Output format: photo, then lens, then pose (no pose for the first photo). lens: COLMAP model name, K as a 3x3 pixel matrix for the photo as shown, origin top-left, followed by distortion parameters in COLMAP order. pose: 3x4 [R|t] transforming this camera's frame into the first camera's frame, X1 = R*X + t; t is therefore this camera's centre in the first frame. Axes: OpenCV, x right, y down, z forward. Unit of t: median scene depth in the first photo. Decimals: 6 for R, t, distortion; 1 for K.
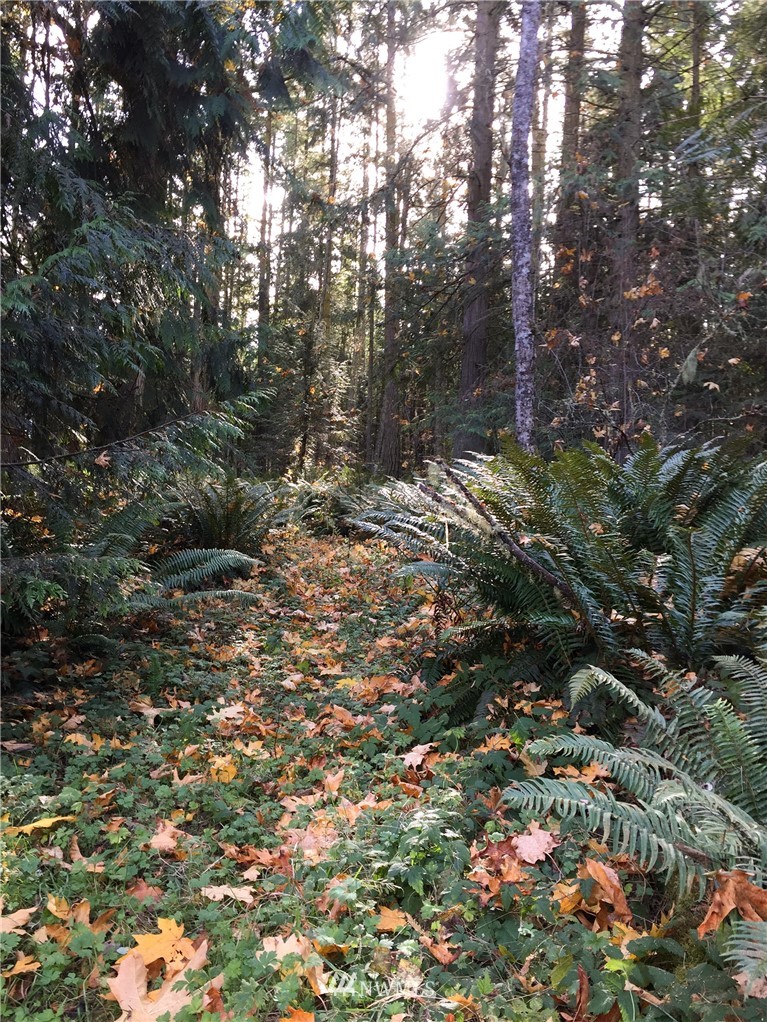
lens RADIAL K [[864.3, 0, 382.9], [0, 864.3, 510.6], [0, 0, 1]] dist [-0.001516, -0.000405]
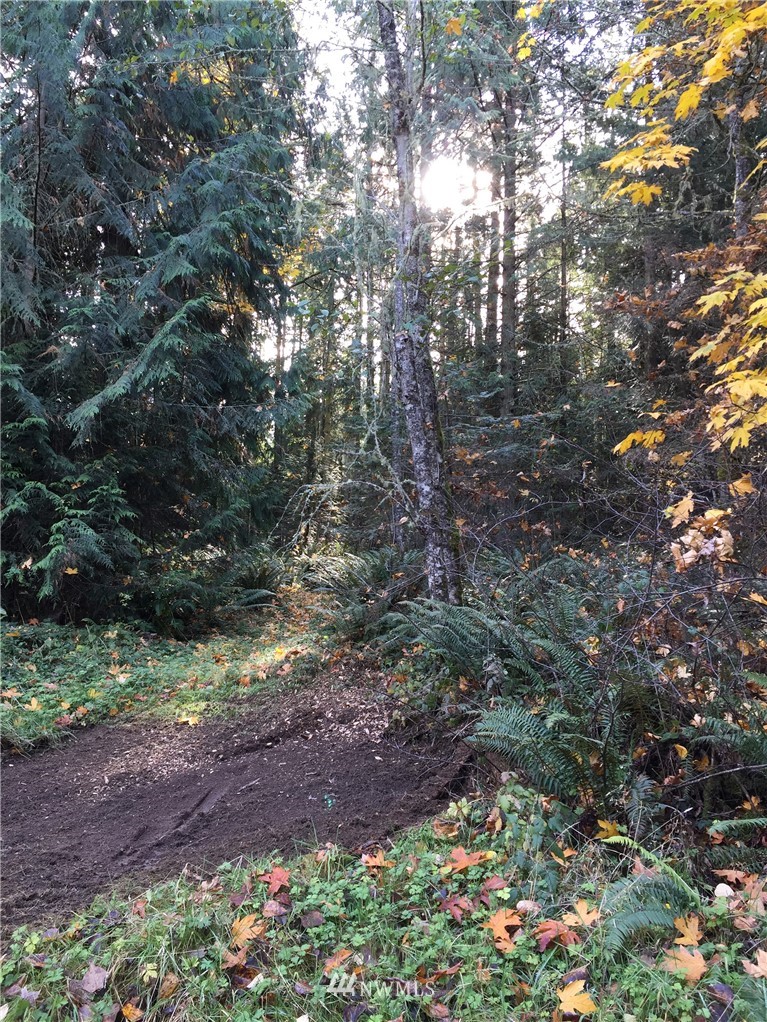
lens RADIAL K [[864.3, 0, 383.9], [0, 864.3, 511.5], [0, 0, 1]] dist [-0.001516, -0.000405]
pose [[0.999783, -0.011524, -0.017339, 0.055806], [0.010222, 0.997251, -0.073385, 0.001451], [0.018137, 0.073191, 0.997153, -0.386028]]
